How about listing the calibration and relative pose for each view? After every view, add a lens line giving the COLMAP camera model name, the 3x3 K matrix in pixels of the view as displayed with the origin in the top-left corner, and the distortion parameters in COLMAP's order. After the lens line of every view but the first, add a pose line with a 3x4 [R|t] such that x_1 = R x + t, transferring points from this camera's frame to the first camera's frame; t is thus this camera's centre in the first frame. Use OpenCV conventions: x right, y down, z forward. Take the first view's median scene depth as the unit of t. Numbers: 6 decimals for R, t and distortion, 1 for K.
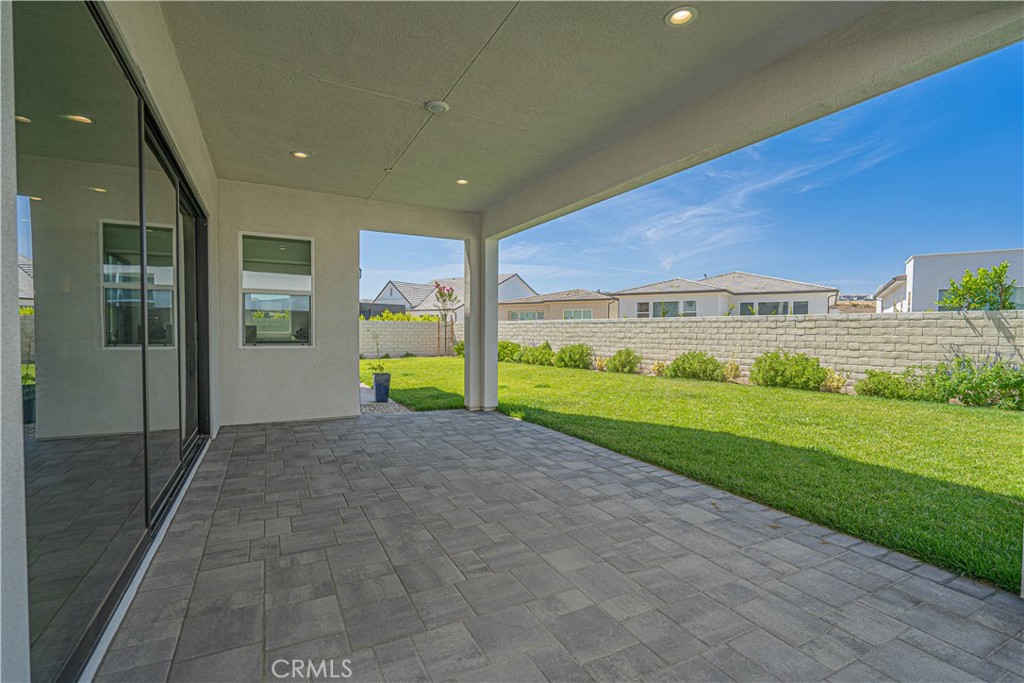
lens RADIAL K [[467.1, 0, 522.4], [0, 467.1, 346.1], [0, 0, 1]] dist [-0.009813, 0.003529]
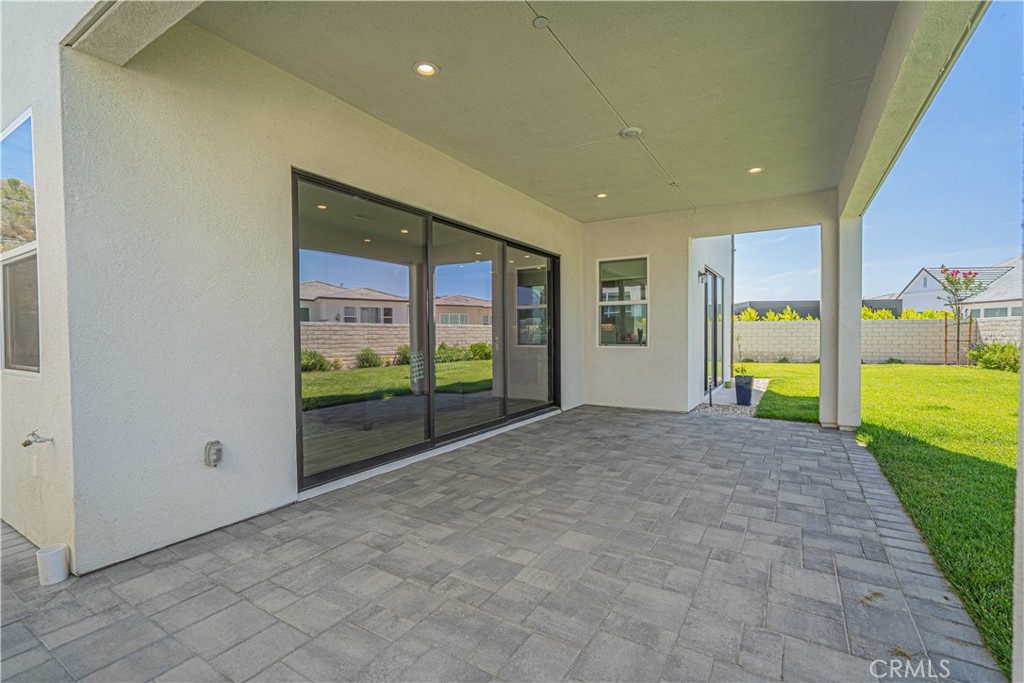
lens RADIAL K [[467.1, 0, 521.8], [0, 467.1, 338.6], [0, 0, 1]] dist [-0.009813, 0.003529]
pose [[0.510521, -0.001948, -0.859863, 0.618778], [-0.016391, 0.999794, -0.011997, -0.001368], [0.859709, 0.020219, 0.510384, 0.203226]]
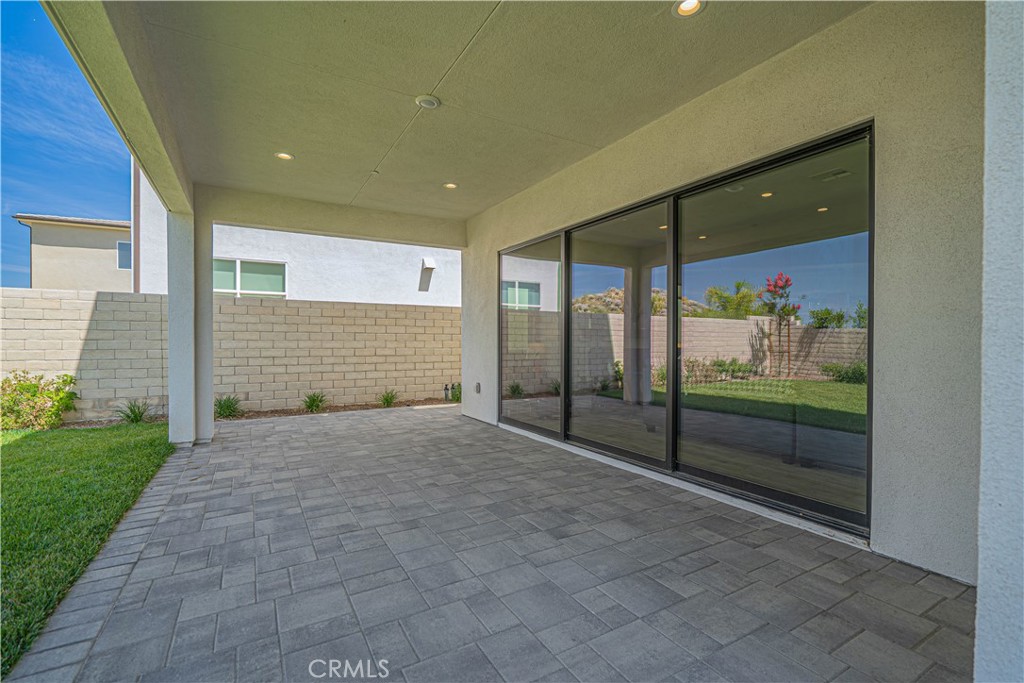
lens RADIAL K [[467.1, 0, 503.7], [0, 467.1, 340.7], [0, 0, 1]] dist [-0.009813, 0.003529]
pose [[-0.999954, -0.009412, 0.001605, -0.328197], [-0.009366, 0.999602, 0.026594, -0.047067], [-0.001855, 0.026578, -0.999645, 1.880277]]
